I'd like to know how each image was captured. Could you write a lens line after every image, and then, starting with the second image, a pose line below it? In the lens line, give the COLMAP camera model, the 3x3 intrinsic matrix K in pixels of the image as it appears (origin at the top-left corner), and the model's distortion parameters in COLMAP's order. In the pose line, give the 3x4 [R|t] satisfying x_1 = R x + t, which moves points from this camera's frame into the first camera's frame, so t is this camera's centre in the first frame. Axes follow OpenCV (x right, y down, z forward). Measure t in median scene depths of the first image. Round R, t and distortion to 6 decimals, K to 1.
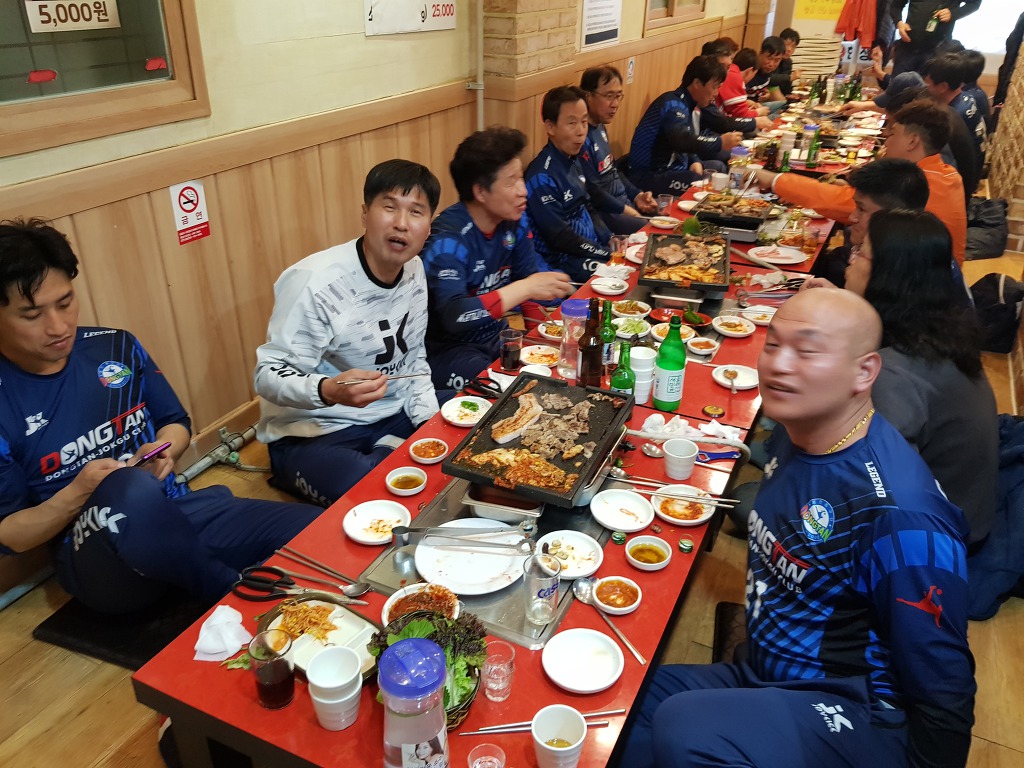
lens RADIAL K [[829.8, 0, 493.9], [0, 829.8, 448.2], [0, 0, 1]] dist [0.090497, -0.195423]
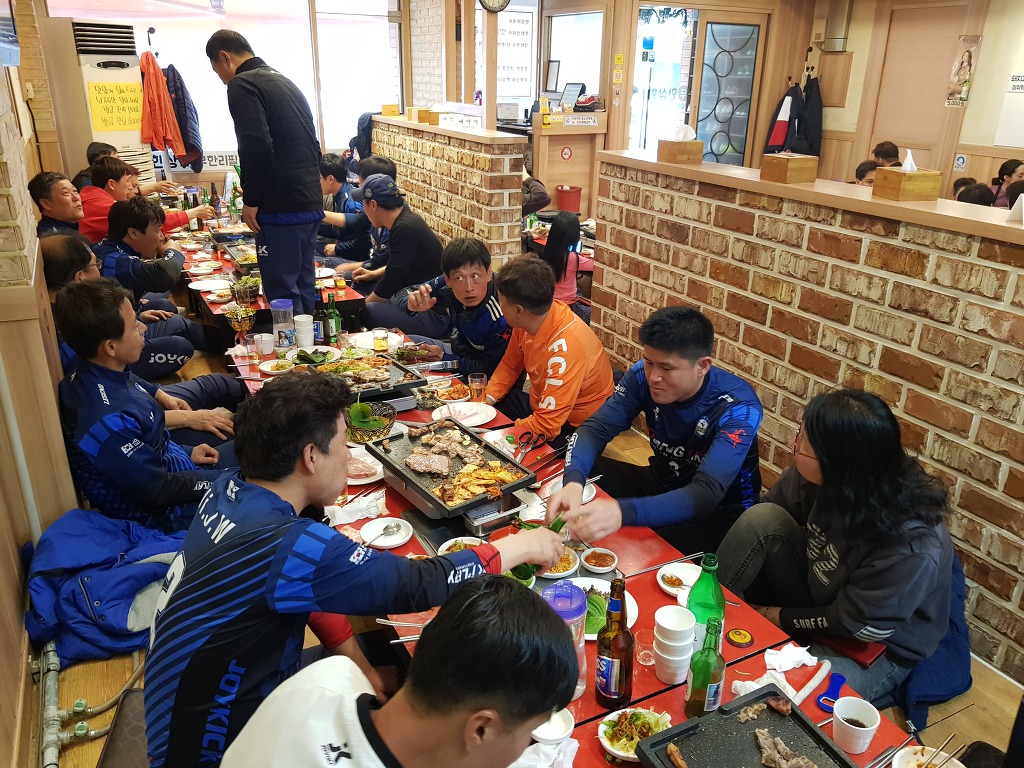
lens RADIAL K [[840.2, 0, 531.2], [0, 840.2, 423.4], [0, 0, 1]] dist [-0.002164, -0.007041]
pose [[0.578813, -0.312416, 0.753241, -0.409958], [0.394910, 0.915548, 0.076274, -0.378788], [-0.713458, 0.253314, 0.653307, 0.549361]]
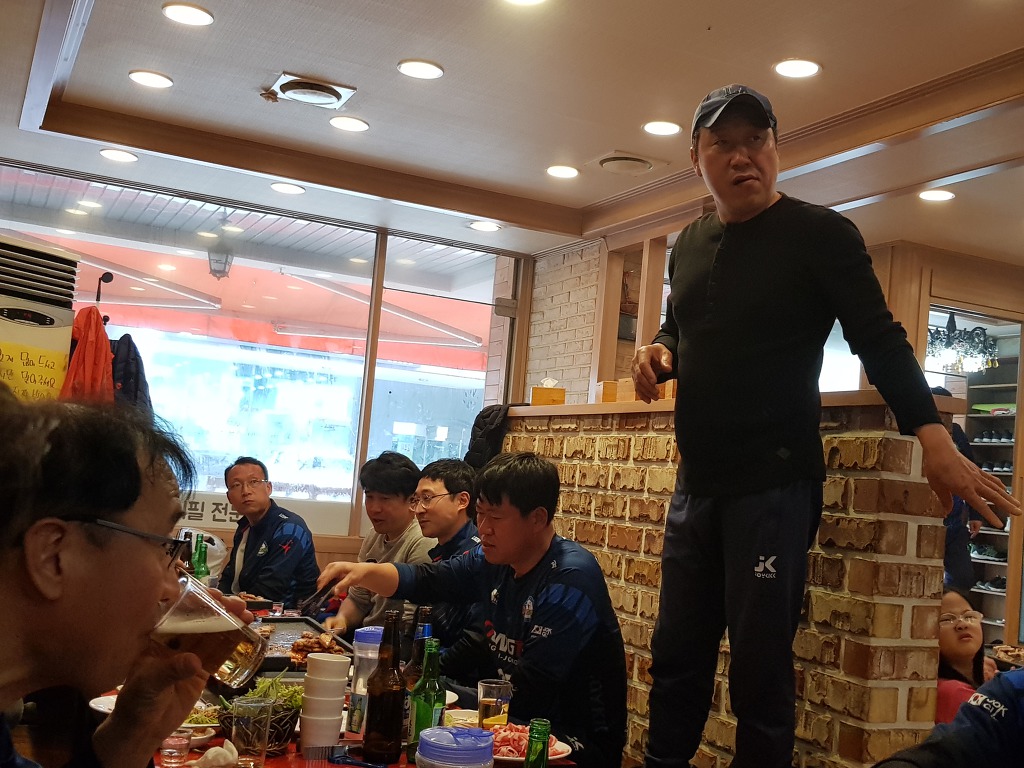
lens RADIAL K [[1180.2, 0, 513.0], [0, 1180.2, 415.4], [0, 0, 1]] dist [0.012804, 0.017019]
pose [[0.605085, 0.098591, 0.790033, 0.088995], [0.334432, 0.869039, -0.364591, -0.555056], [-0.722514, 0.484821, 0.492871, 1.412856]]
